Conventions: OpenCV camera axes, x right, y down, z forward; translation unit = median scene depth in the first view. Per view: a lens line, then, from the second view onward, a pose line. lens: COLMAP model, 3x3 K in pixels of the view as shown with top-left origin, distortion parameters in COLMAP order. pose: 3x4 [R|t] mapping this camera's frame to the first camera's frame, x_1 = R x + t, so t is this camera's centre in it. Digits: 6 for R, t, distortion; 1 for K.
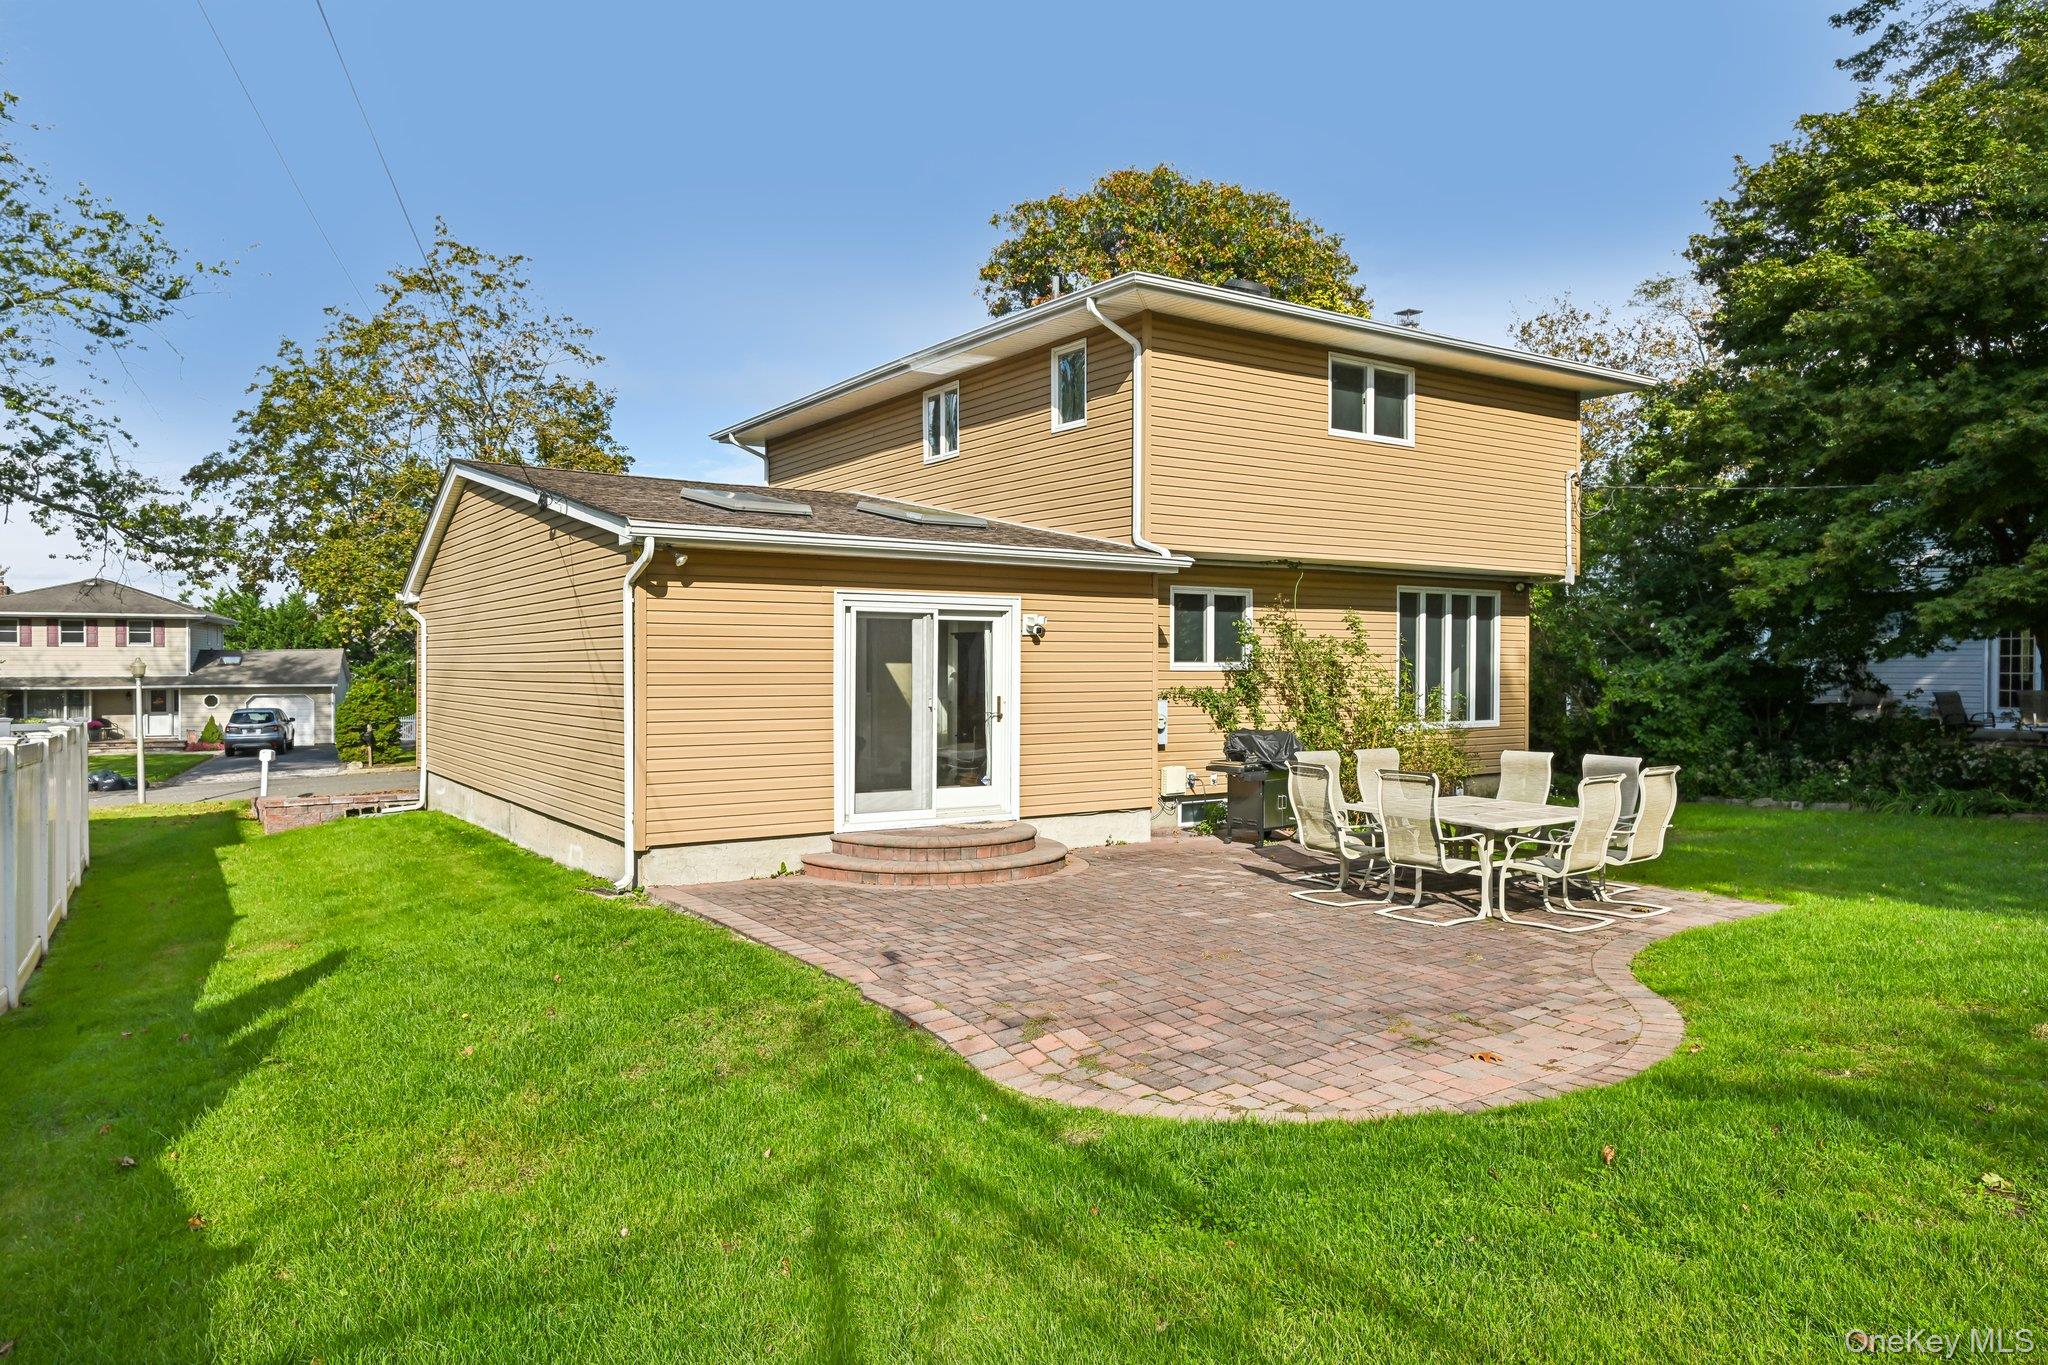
lens RADIAL K [[1310.7, 0, 1022.8], [0, 1310.7, 676.9], [0, 0, 1]] dist [0.006170, 0.000325]
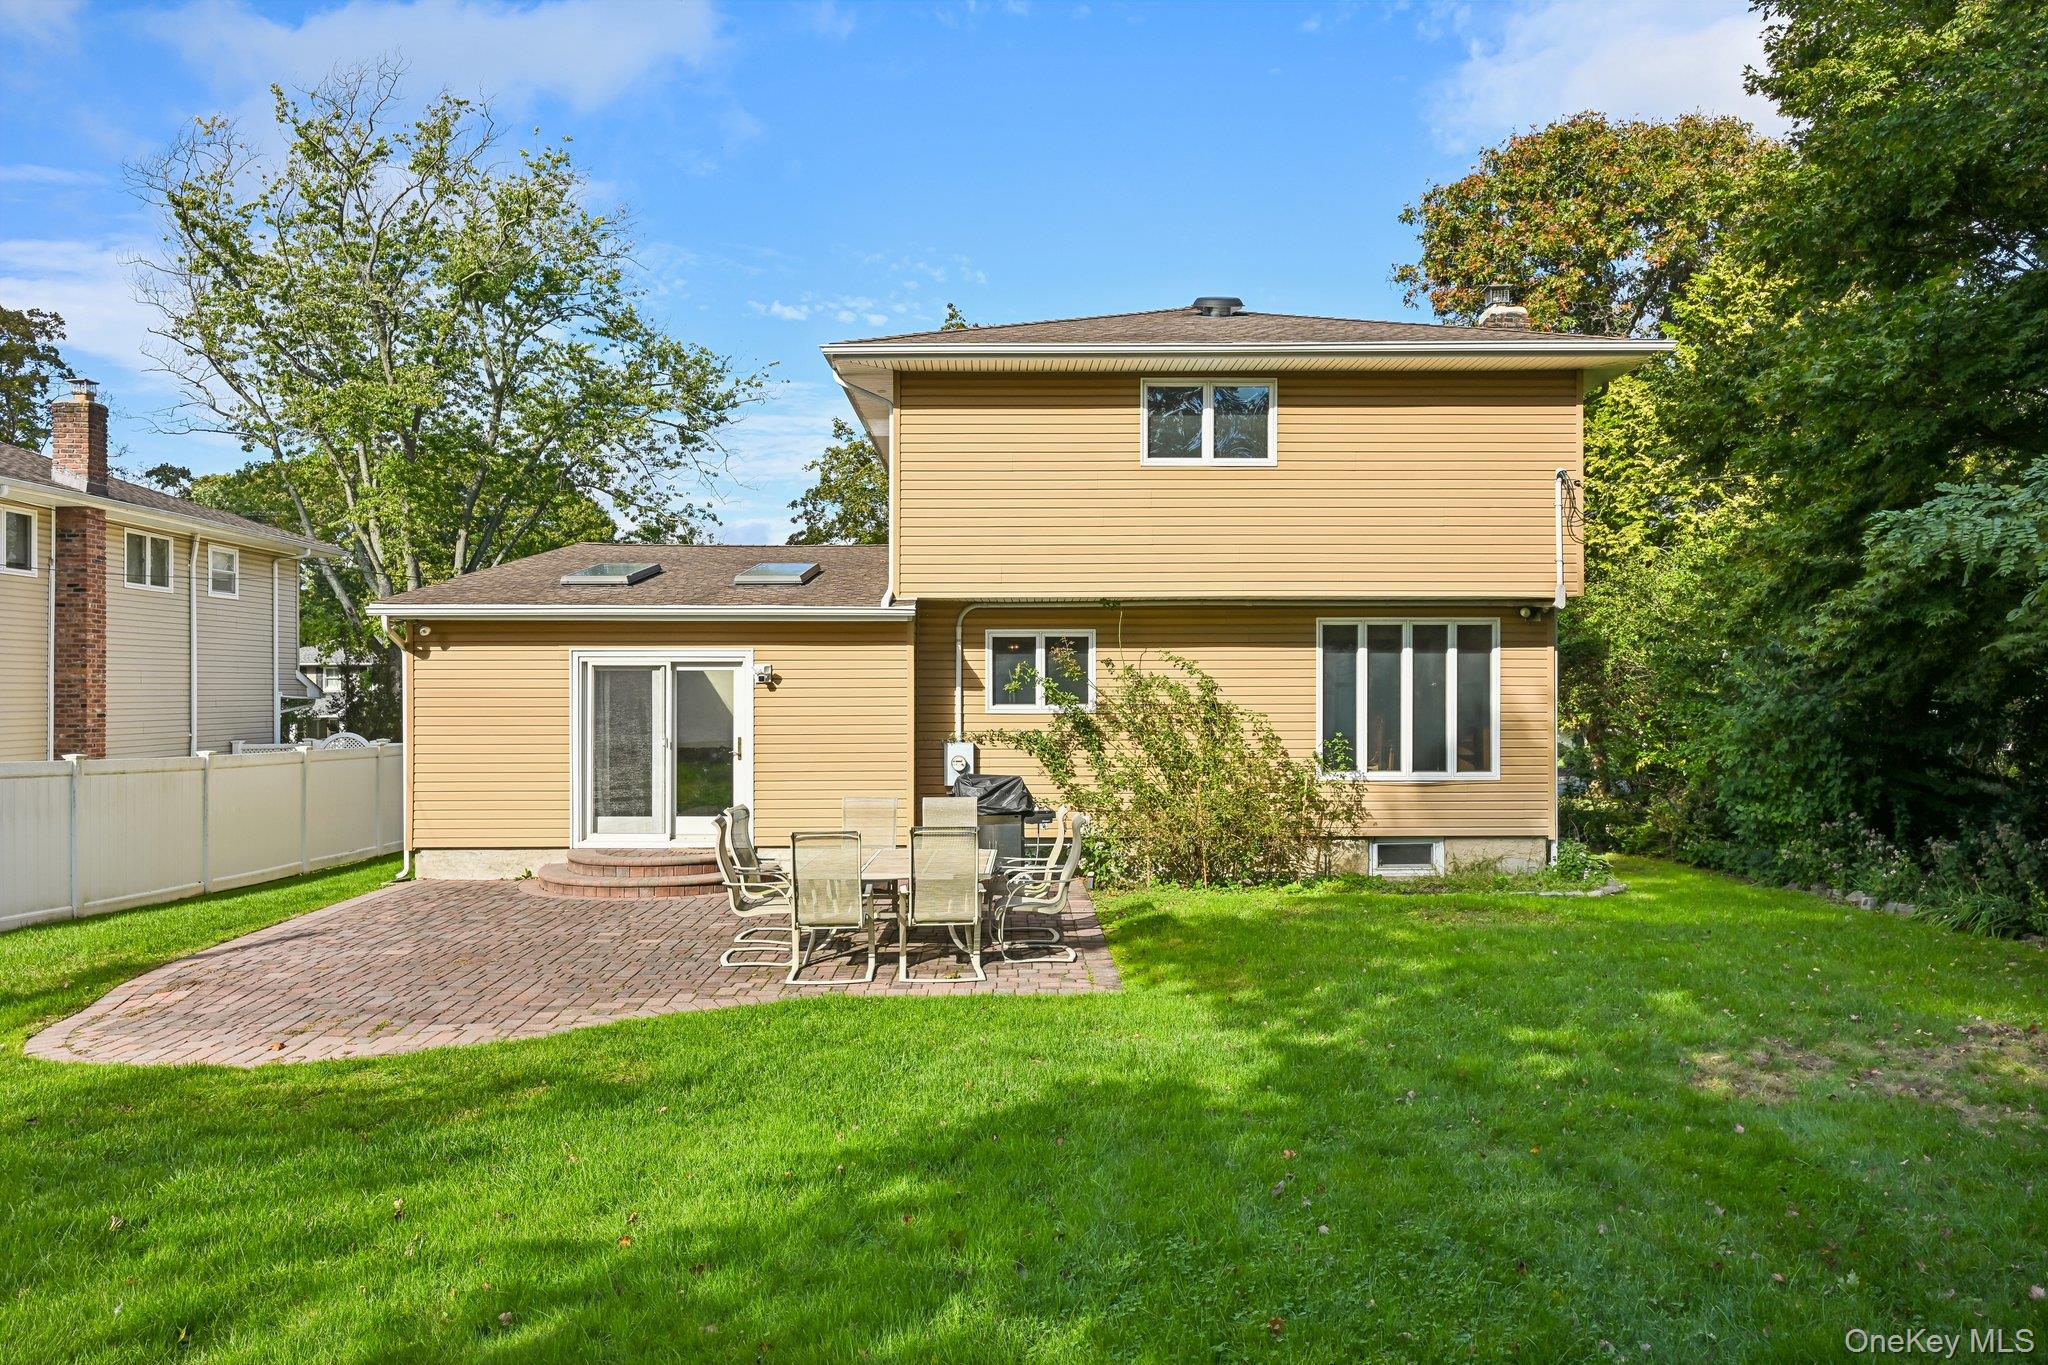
lens RADIAL K [[1375.6, 0, 1023.7], [0, 1375.6, 688.7], [0, 0, 1]] dist [-0.008626, -0.000520]
pose [[0.841318, -0.004619, -0.540521, 0.695058], [-0.002022, 0.999930, -0.011691, -0.011439], [0.540537, 0.010929, 0.841249, 0.120088]]
